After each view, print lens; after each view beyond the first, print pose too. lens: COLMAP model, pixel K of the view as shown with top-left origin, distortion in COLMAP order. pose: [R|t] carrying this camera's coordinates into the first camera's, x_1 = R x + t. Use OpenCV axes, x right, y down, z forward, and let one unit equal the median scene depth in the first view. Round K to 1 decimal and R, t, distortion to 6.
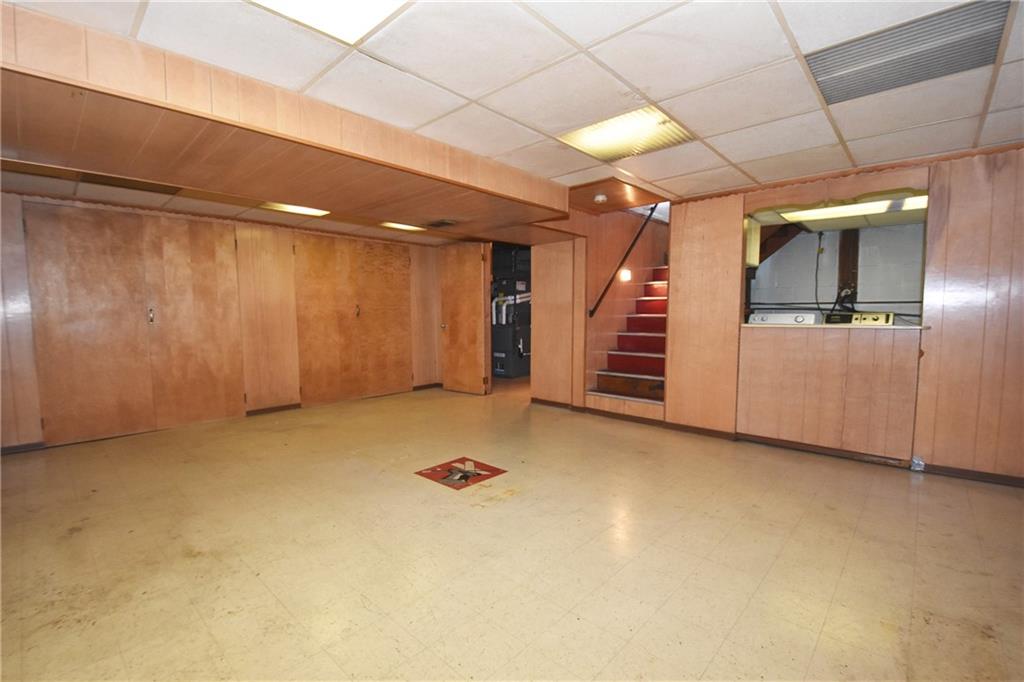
lens RADIAL K [[453.9, 0, 508.3], [0, 453.9, 342.5], [0, 0, 1]] dist [-0.003425, -0.000680]
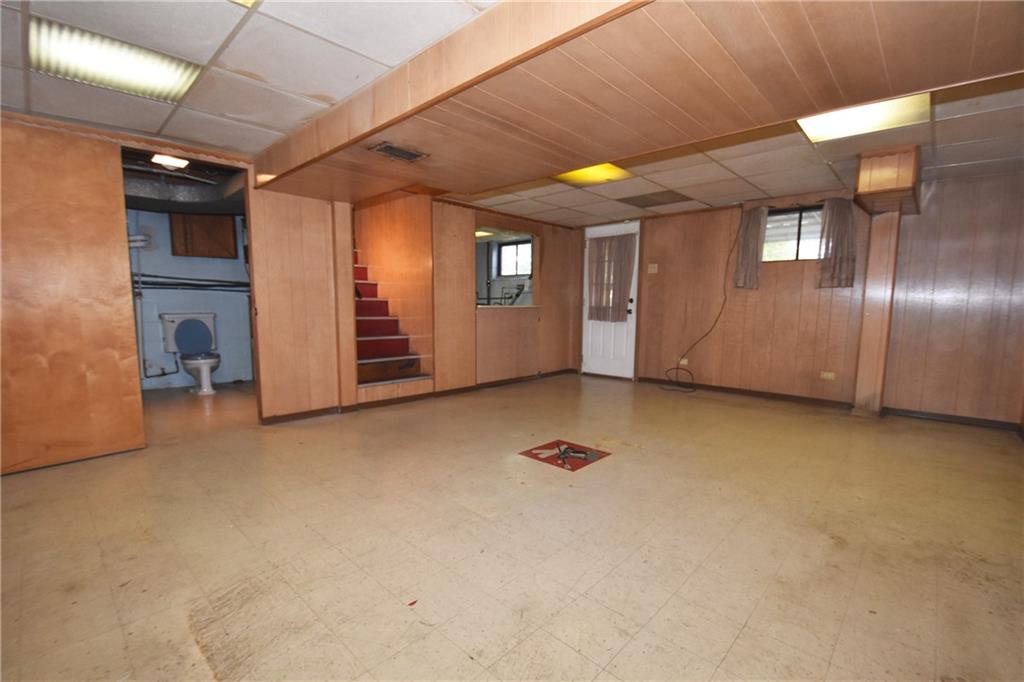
lens RADIAL K [[453.9, 0, 508.5], [0, 453.9, 345.6], [0, 0, 1]] dist [-0.003425, -0.000680]
pose [[0.003153, -0.087167, 0.996189, -1.013518], [0.053305, 0.994792, 0.086876, -0.039841], [-0.998573, 0.052828, 0.007783, 1.045201]]
